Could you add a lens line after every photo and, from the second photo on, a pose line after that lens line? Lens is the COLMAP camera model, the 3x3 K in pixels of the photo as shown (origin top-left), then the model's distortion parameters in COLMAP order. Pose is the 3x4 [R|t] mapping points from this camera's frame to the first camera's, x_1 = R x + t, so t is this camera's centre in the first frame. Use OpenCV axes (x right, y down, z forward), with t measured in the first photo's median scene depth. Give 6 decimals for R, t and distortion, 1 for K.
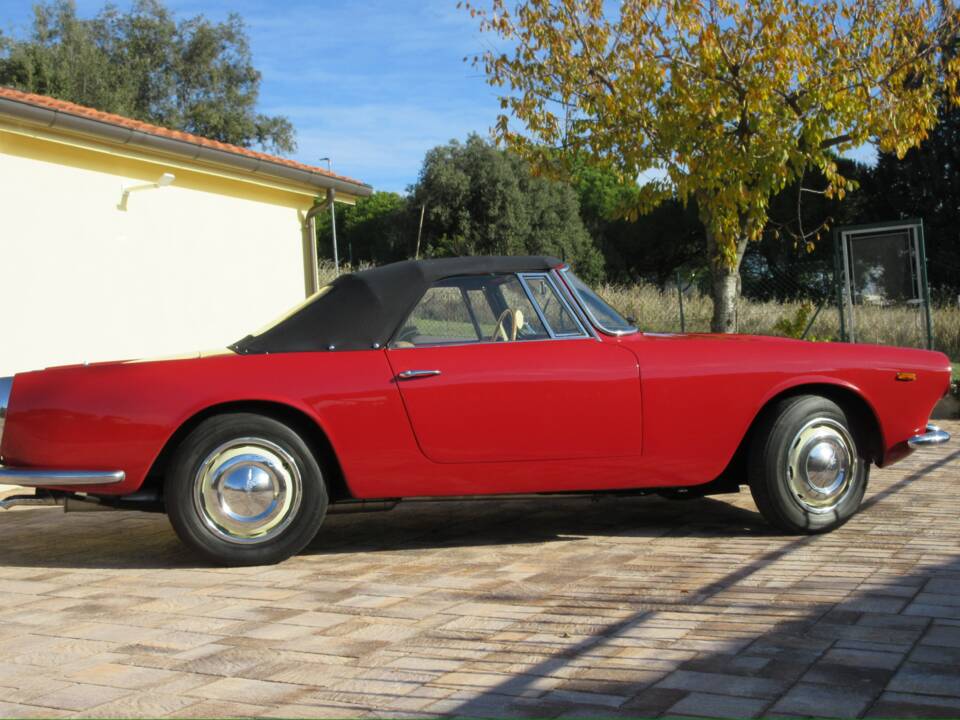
lens RADIAL K [[1282.7, 0, 480.0], [0, 1282.7, 360.0], [0, 0, 1]] dist [-0.022386, -0.021430]
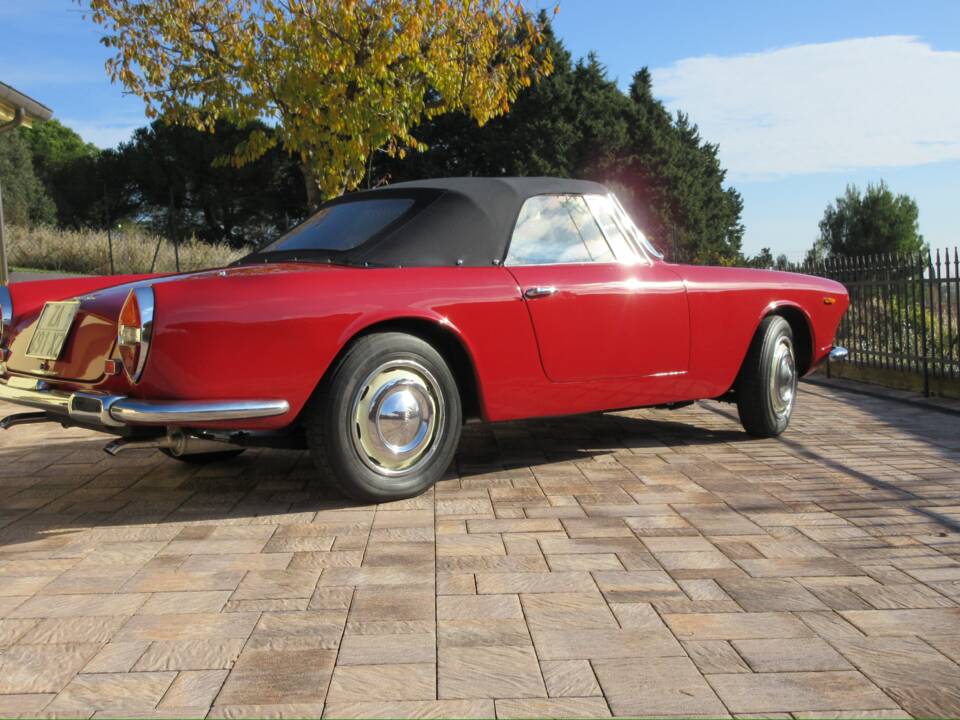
lens RADIAL K [[1112.0, 0, 480.0], [0, 1112.0, 360.0], [0, 0, 1]] dist [-0.008043, -0.013854]
pose [[0.879083, -0.019619, 0.476265, -0.140638], [-0.004333, 0.998782, 0.049141, 0.005955], [-0.476649, -0.045263, 0.877928, 0.078750]]
